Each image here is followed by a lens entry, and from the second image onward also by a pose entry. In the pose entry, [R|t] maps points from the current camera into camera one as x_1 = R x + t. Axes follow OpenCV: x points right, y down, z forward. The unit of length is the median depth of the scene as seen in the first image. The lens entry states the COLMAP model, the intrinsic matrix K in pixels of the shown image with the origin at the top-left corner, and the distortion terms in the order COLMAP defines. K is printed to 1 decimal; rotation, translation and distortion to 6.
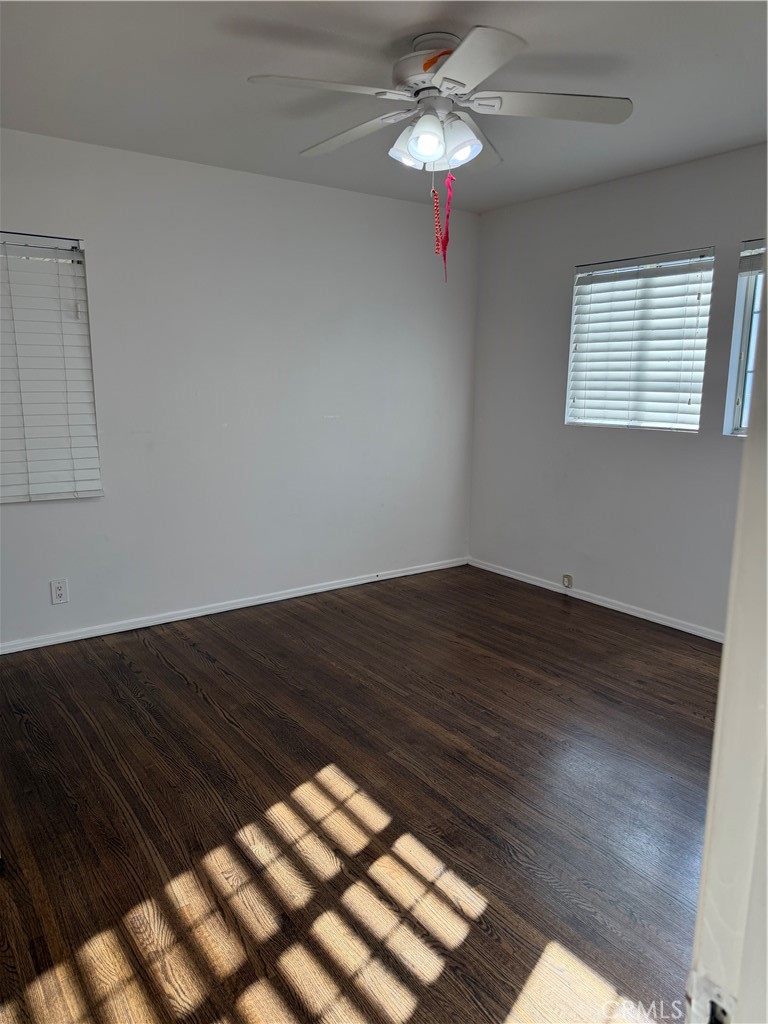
lens RADIAL K [[699.9, 0, 381.0], [0, 699.9, 514.1], [0, 0, 1]] dist [0.110005, -0.184140]
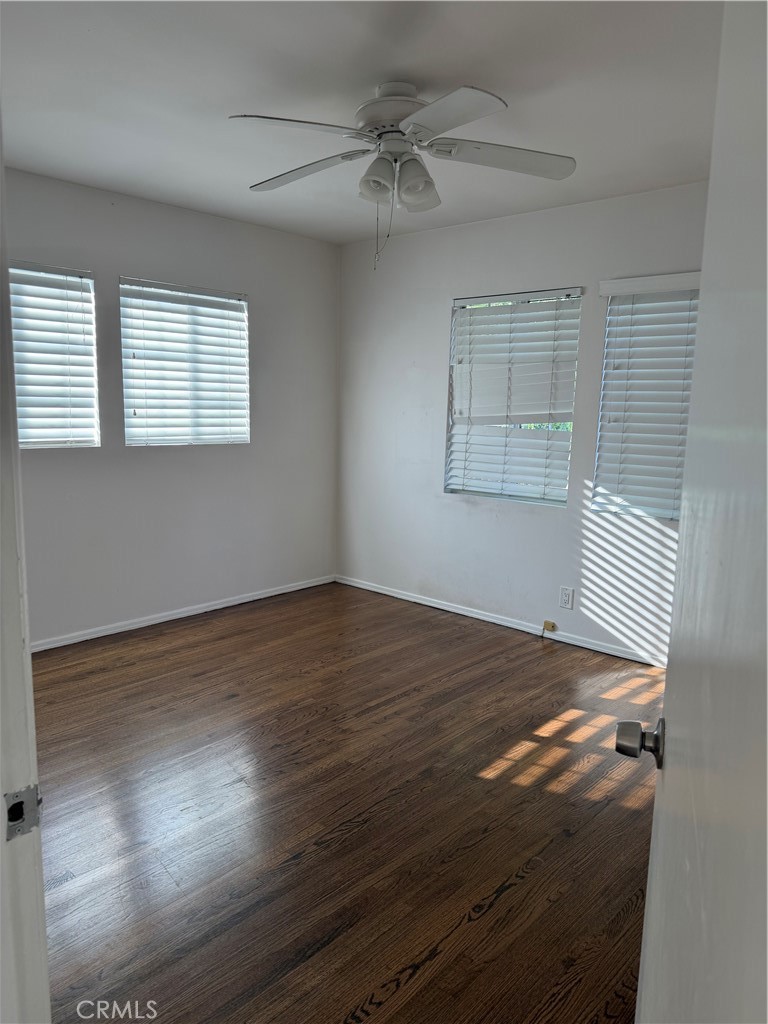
lens RADIAL K [[699.9, 0, 381.0], [0, 699.9, 514.1], [0, 0, 1]] dist [0.110005, -0.184140]
pose [[-0.201372, -0.172810, 0.964151, -0.775486], [0.162862, 0.964706, 0.206924, -0.198665], [-0.965881, 0.198692, -0.166120, 0.953979]]
